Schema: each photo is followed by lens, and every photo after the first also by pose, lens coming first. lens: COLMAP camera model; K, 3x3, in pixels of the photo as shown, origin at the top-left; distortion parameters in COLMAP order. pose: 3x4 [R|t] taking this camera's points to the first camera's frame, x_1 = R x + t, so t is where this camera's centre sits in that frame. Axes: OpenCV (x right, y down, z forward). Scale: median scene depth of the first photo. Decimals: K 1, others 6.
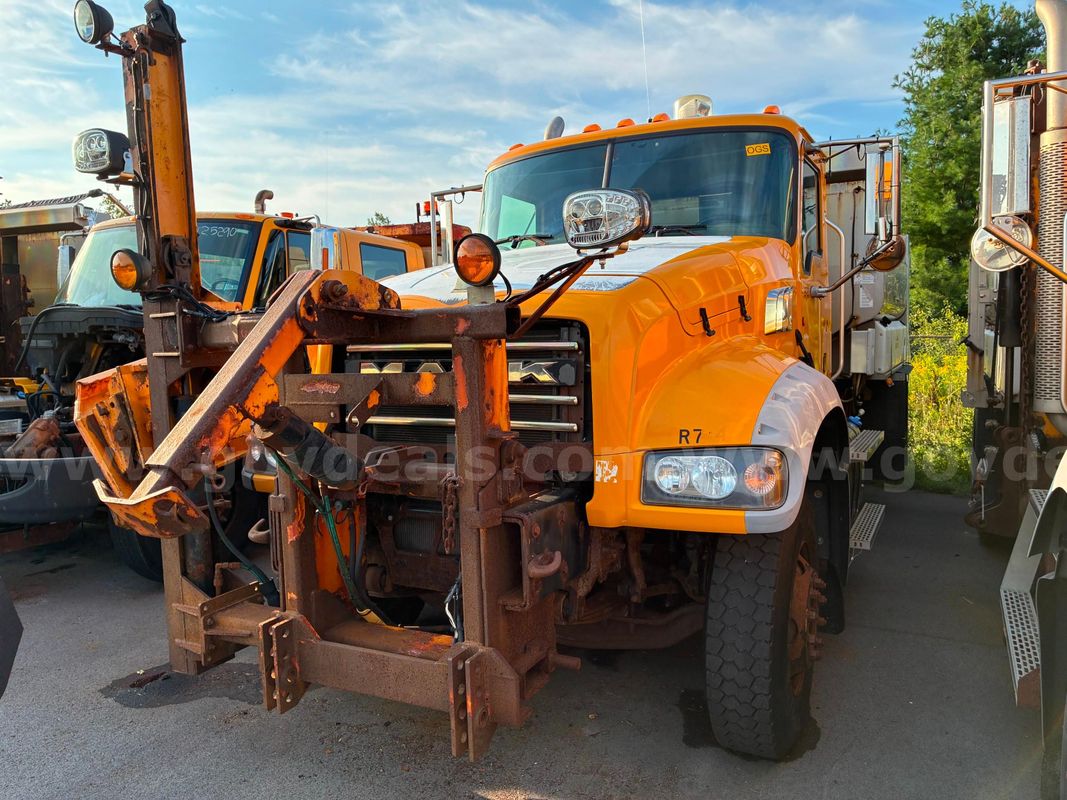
lens RADIAL K [[802.7, 0, 533.5], [0, 802.7, 400.0], [0, 0, 1]] dist [-0.003276, -0.000034]
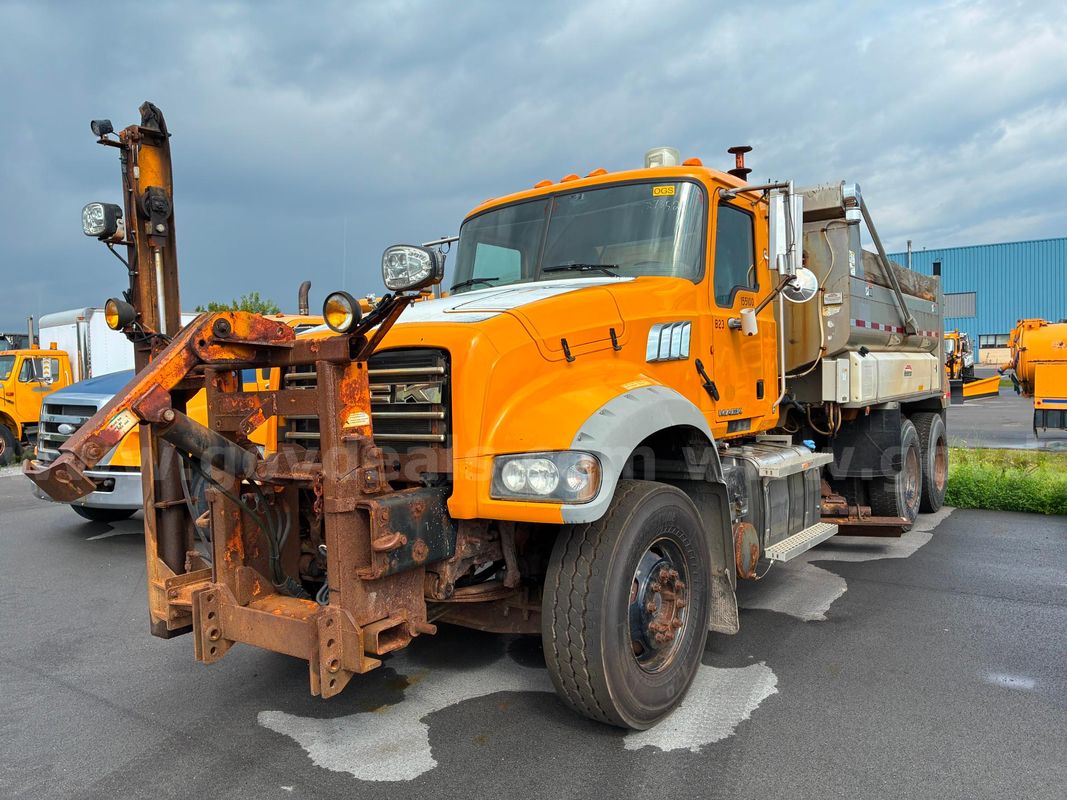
lens RADIAL K [[802.7, 0, 533.5], [0, 802.7, 400.0], [0, 0, 1]] dist [-0.003276, -0.000034]
pose [[0.991866, -0.003744, -0.127234, 0.331169], [-0.002353, 0.998857, -0.047735, 0.034603], [0.127267, 0.047646, 0.990723, -0.184738]]
